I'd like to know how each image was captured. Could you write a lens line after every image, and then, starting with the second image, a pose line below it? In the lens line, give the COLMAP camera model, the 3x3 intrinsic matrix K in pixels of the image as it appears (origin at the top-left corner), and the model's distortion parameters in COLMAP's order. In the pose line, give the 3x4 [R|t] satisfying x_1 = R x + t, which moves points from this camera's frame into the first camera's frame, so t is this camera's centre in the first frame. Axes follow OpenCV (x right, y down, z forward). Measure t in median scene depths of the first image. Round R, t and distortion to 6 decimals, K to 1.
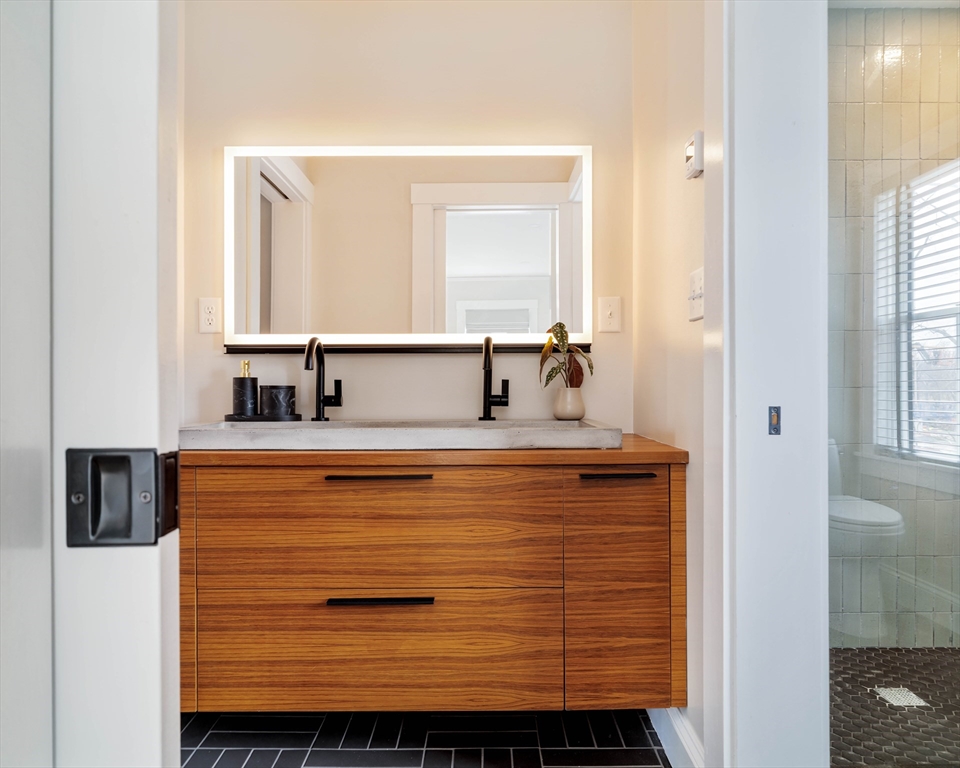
lens RADIAL K [[631.3, 0, 480.0], [0, 631.3, 384.0], [0, 0, 1]] dist [0.004028, 0.000419]
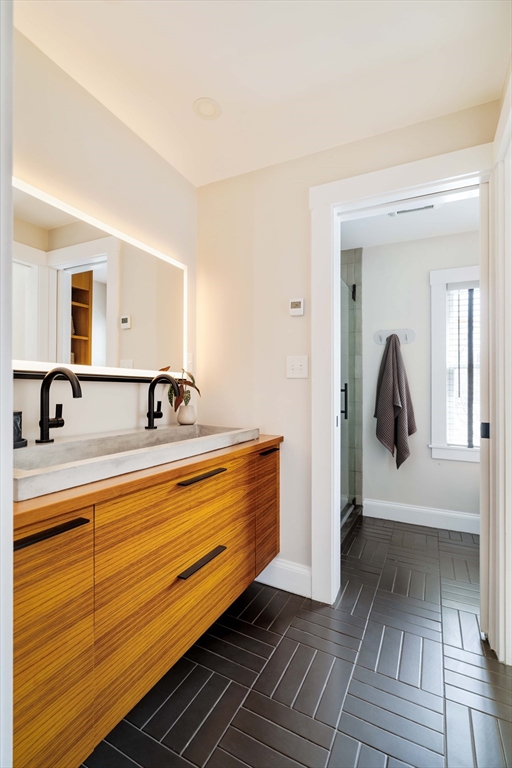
lens RADIAL K [[358.3, 0, 256.0], [0, 358.3, 384.0], [0, 0, 1]] dist [-0.003335, -0.000649]
pose [[0.437877, 0.025749, 0.898666, -0.848567], [-0.027040, 0.999515, -0.015463, -0.054949], [-0.898628, -0.017529, 0.438361, 0.529087]]
